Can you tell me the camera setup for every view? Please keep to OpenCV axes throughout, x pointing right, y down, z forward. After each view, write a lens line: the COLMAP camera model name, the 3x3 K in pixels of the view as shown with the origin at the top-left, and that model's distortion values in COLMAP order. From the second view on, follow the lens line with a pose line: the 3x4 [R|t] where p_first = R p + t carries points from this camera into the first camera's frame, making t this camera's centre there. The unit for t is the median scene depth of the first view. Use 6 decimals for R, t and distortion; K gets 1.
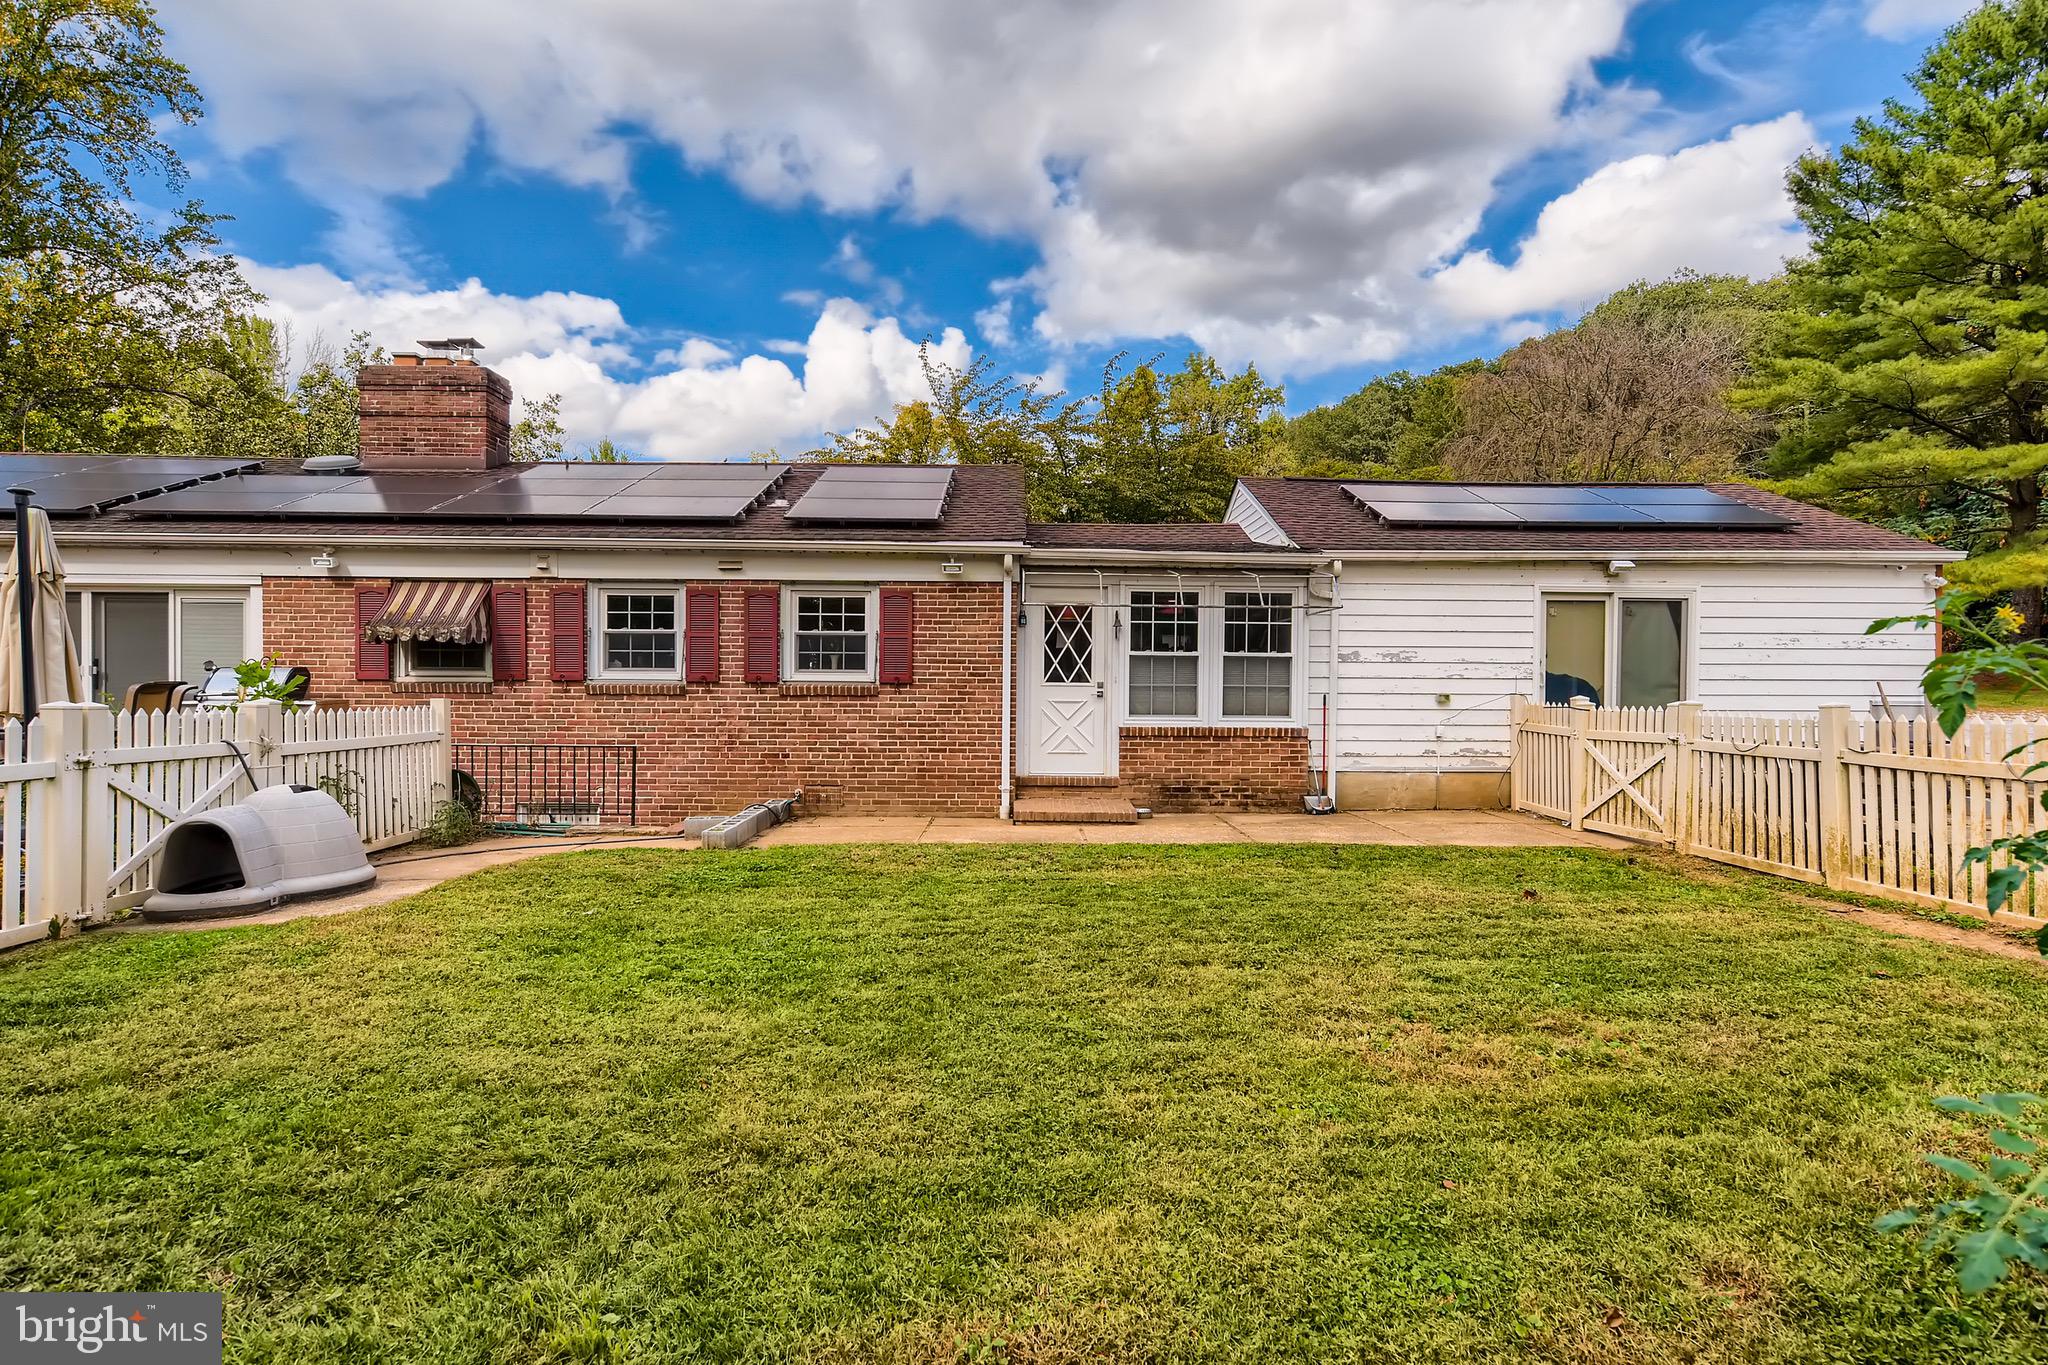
lens RADIAL K [[1043.1, 0, 1026.4], [0, 1043.1, 676.8], [0, 0, 1]] dist [0.021147, 0.000286]
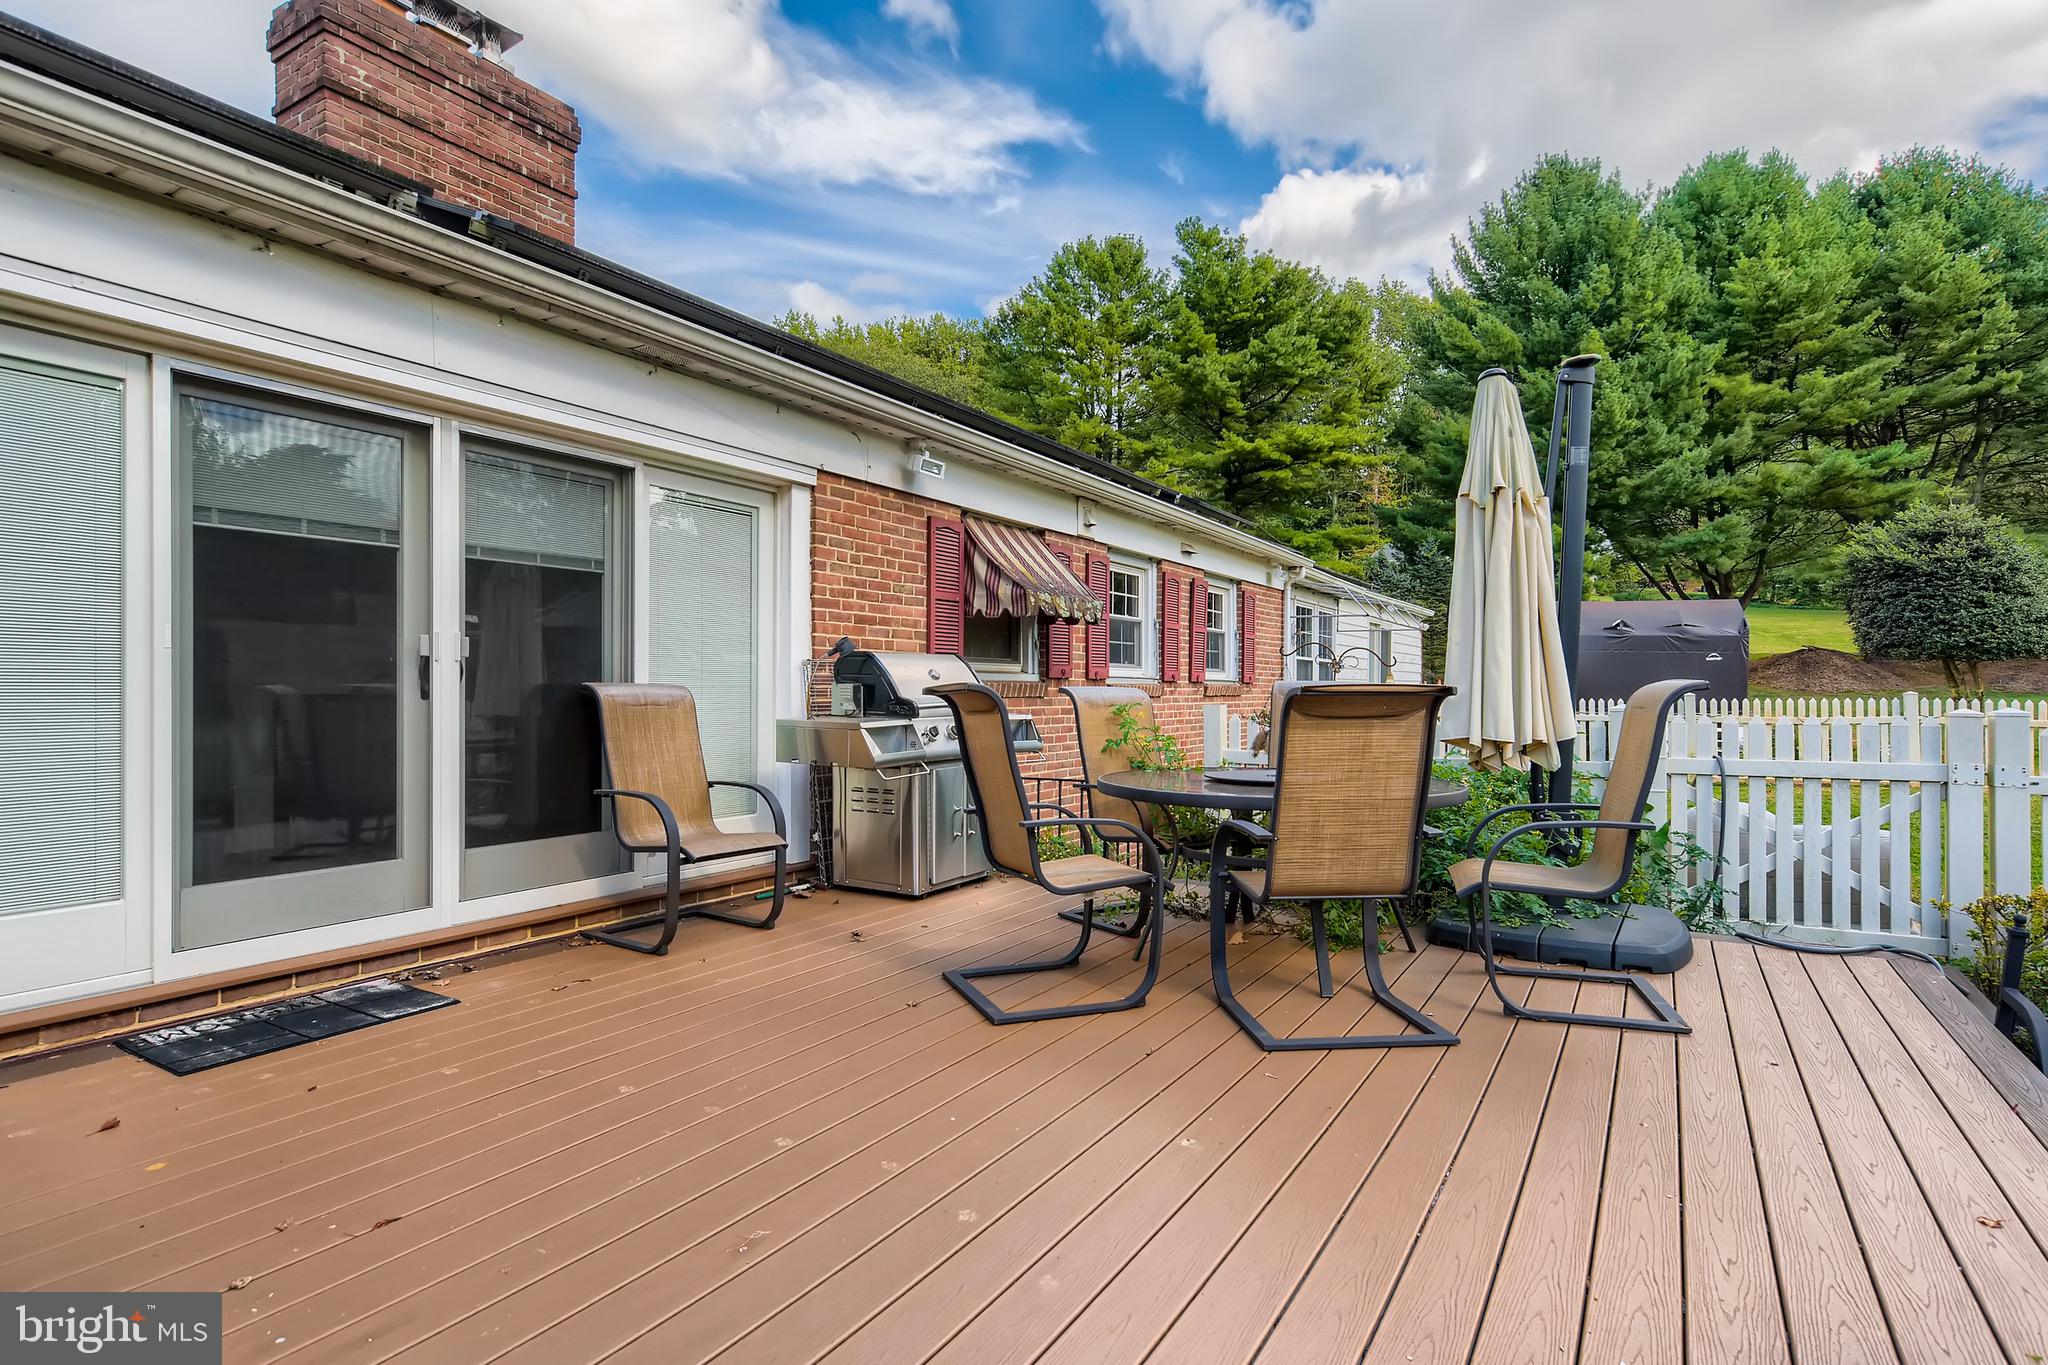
lens RADIAL K [[1043.1, 0, 1026.4], [0, 1043.1, 676.8], [0, 0, 1]] dist [0.021147, 0.000286]
pose [[0.536252, 0.009306, 0.844007, -1.088890], [-0.007835, 0.999951, -0.006048, 0.007005], [-0.844021, -0.003369, 0.536299, 0.640392]]
